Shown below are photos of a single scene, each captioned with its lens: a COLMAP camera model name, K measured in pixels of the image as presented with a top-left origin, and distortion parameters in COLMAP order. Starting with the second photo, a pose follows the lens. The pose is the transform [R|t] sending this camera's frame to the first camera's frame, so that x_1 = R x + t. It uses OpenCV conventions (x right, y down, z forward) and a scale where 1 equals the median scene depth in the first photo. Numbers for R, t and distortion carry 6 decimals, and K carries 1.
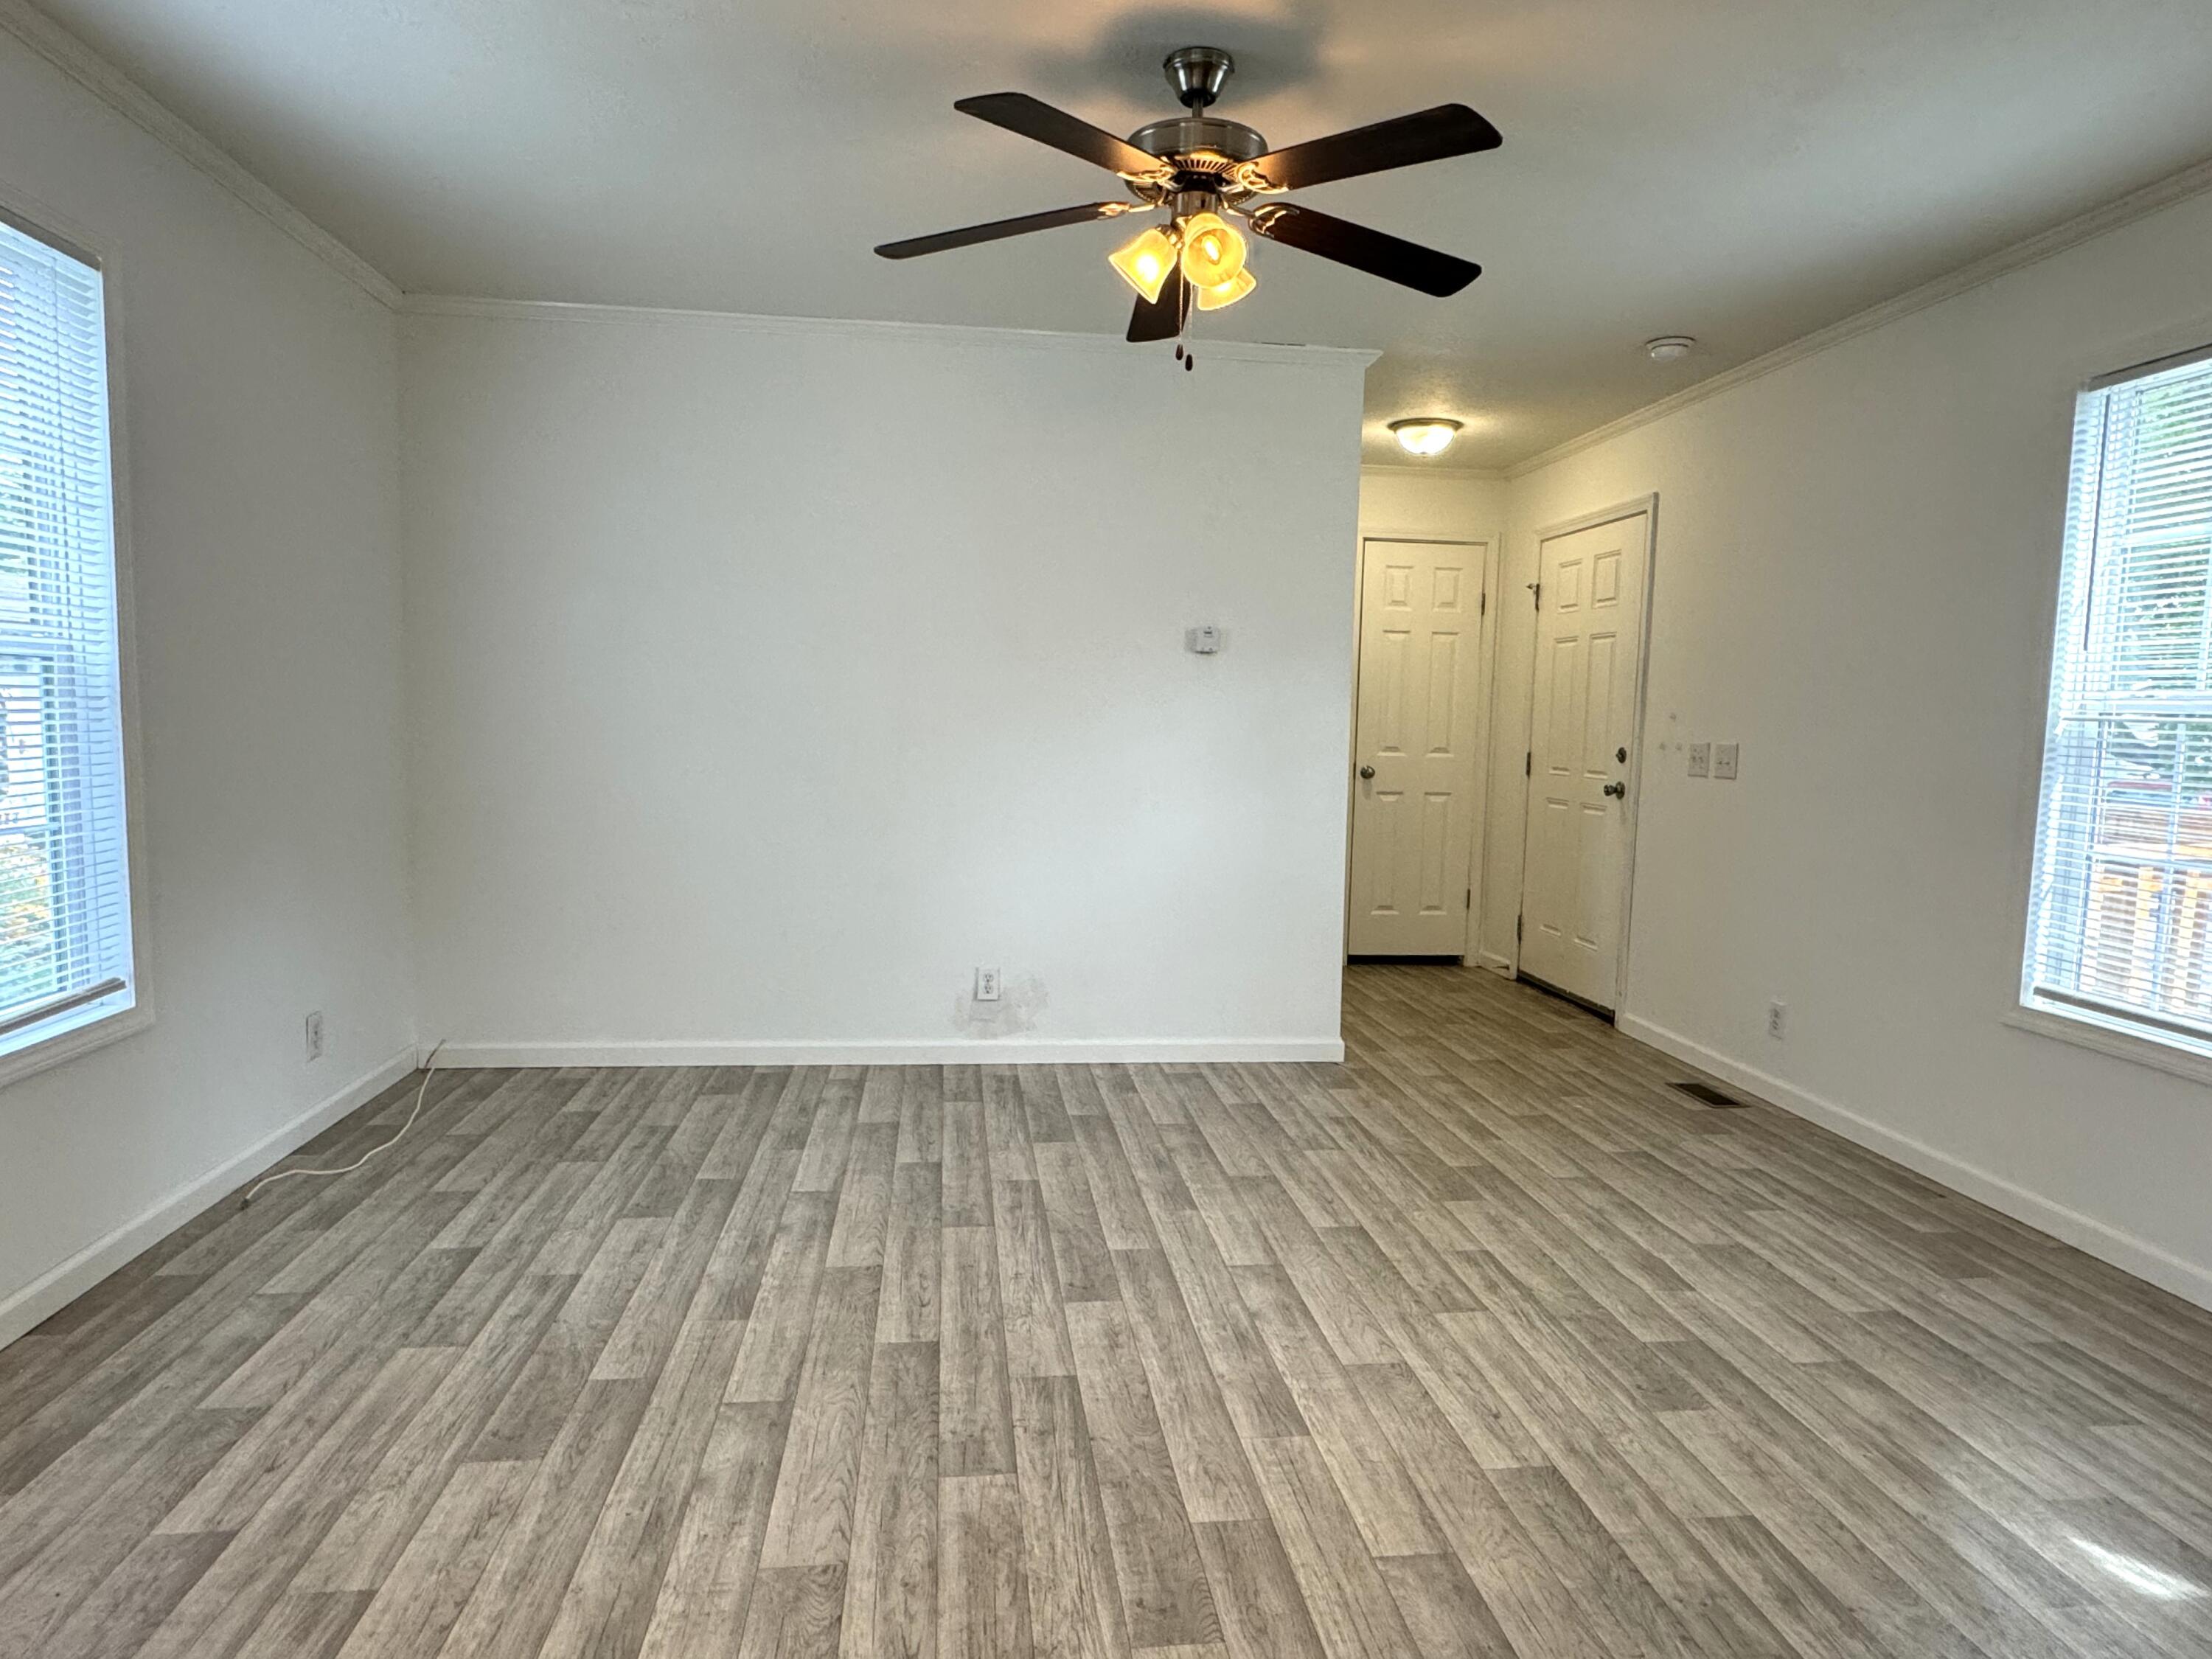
lens RADIAL K [[1315.3, 0, 1095.9], [0, 1315.3, 847.4], [0, 0, 1]] dist [0.004778, 0.001300]
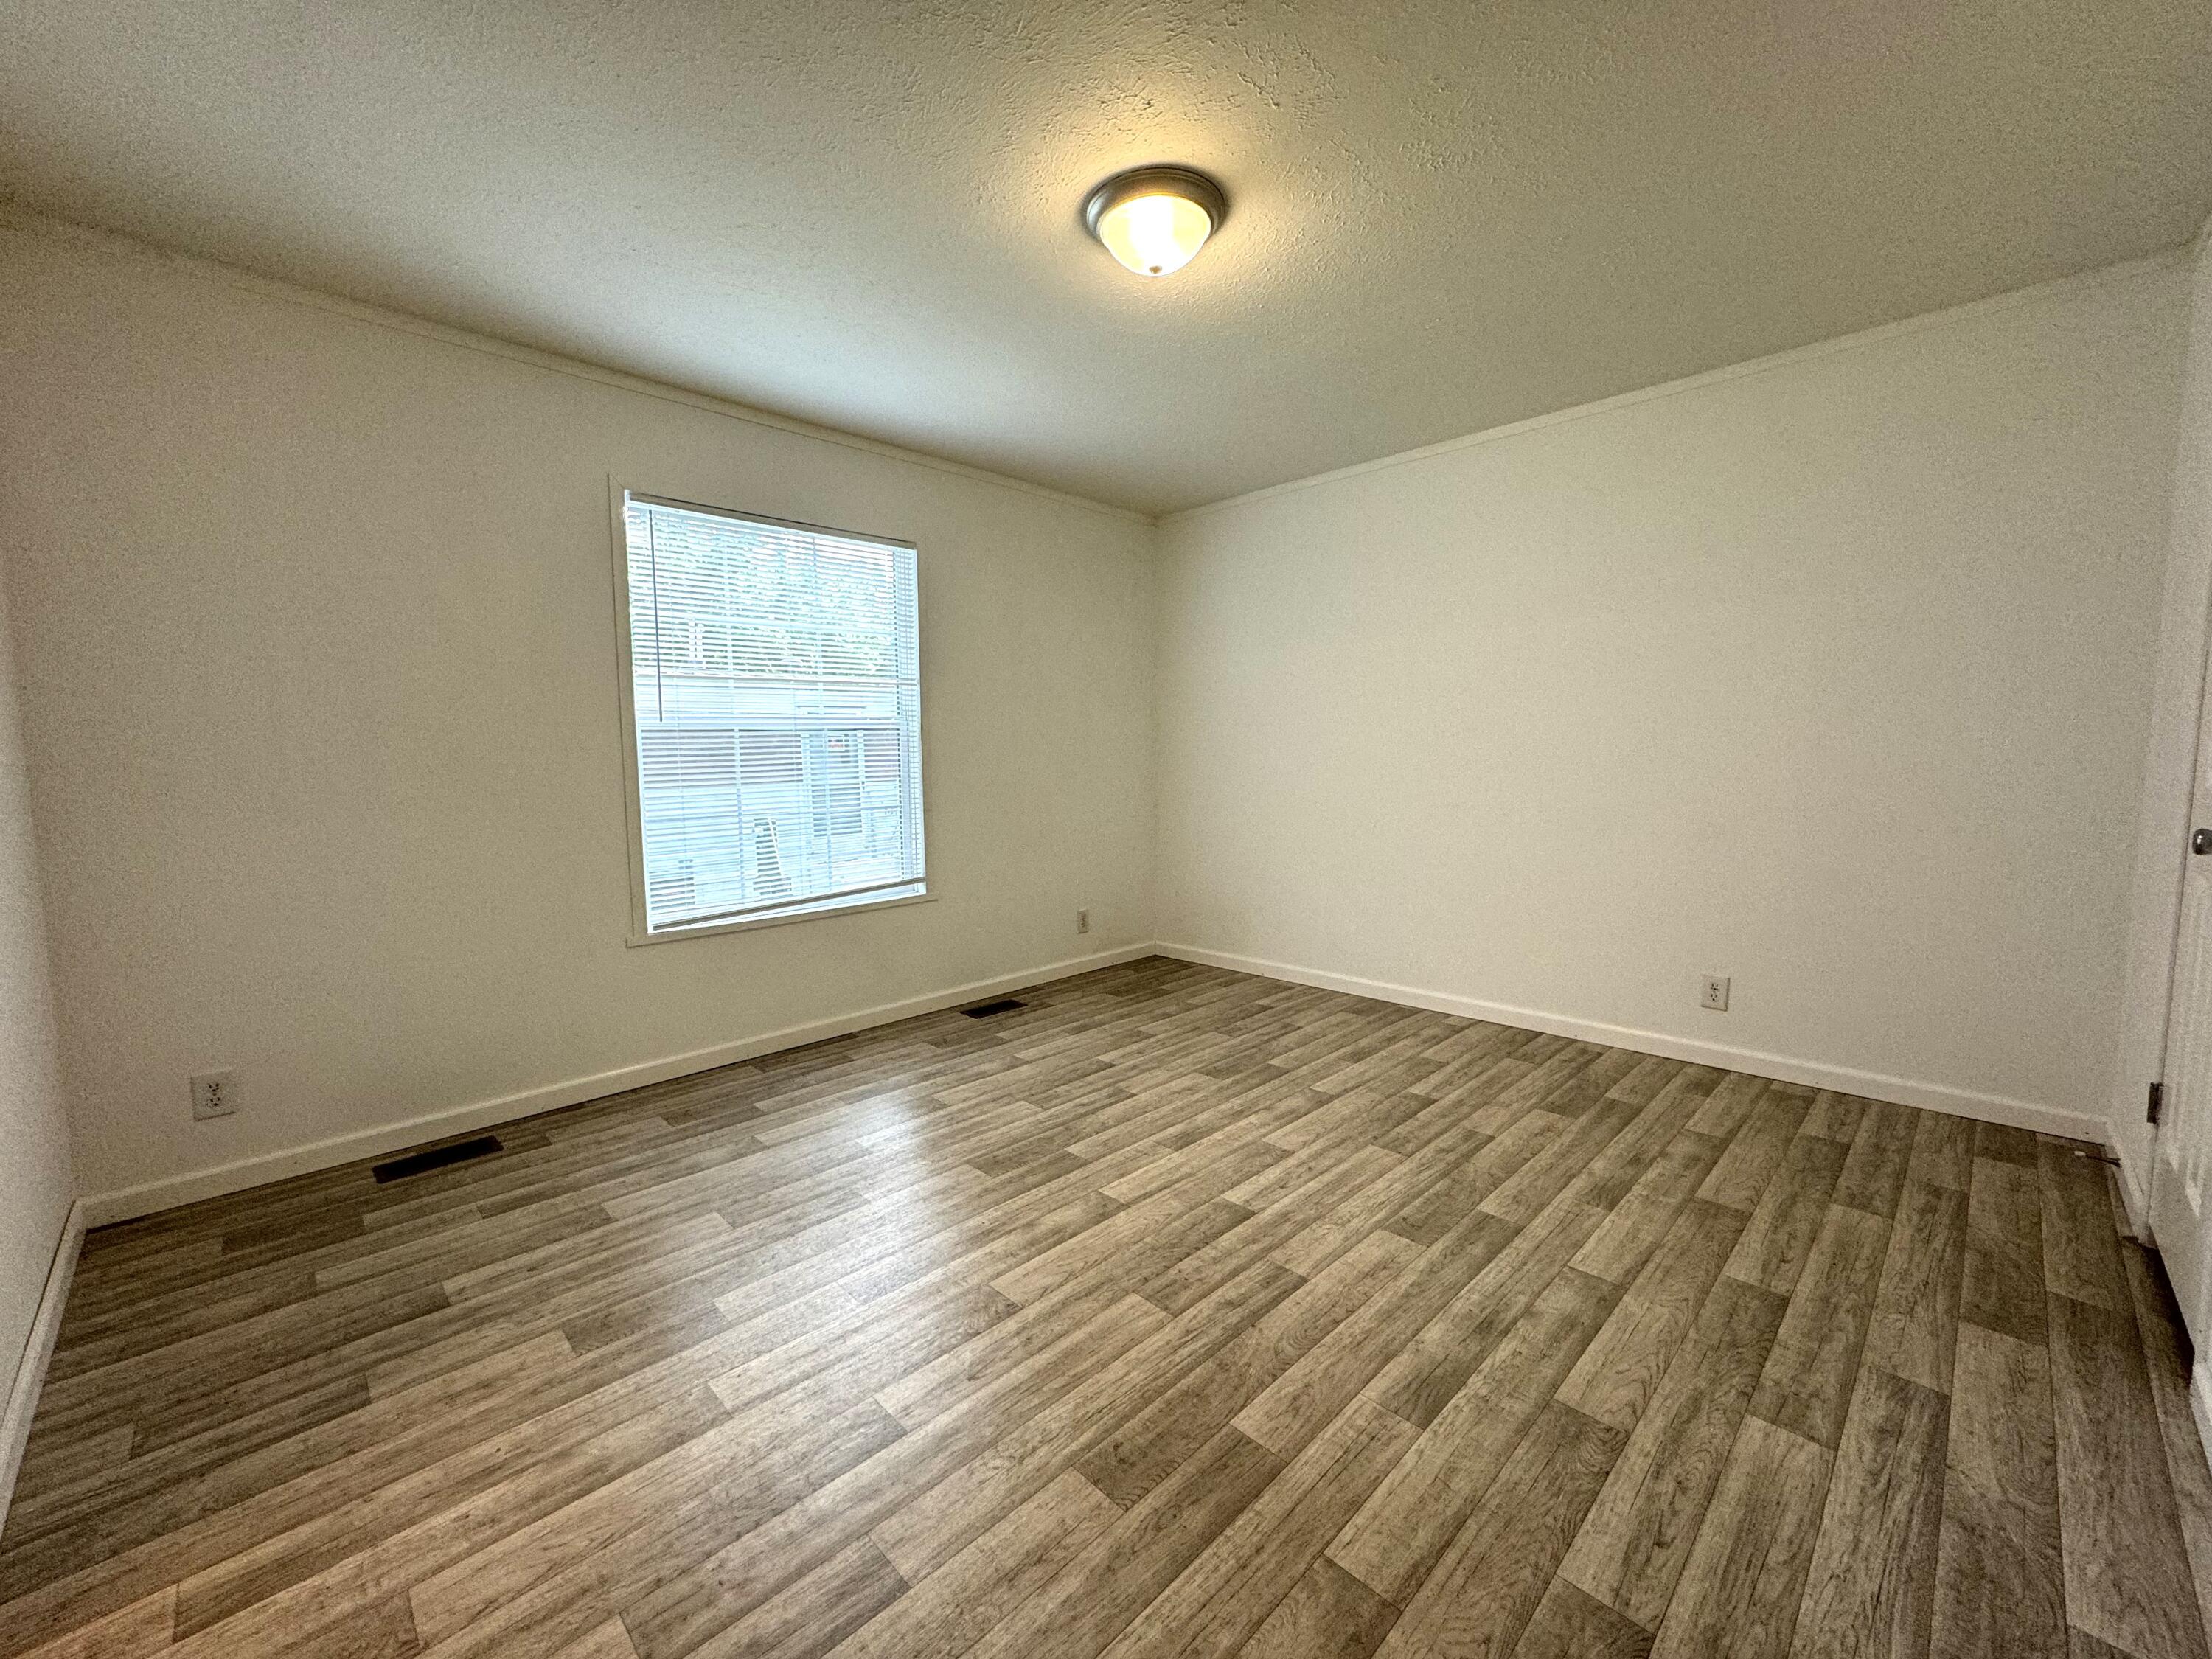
lens RADIAL K [[875.5, 0, 1122.7], [0, 875.5, 822.3], [0, 0, 1]] dist [0.008346, -0.000011]
pose [[0.617392, 0.035074, -0.785873, 0.138839], [-0.052051, 0.998638, 0.003677, -0.005065], [0.784931, 0.038635, 0.618377, 0.094920]]
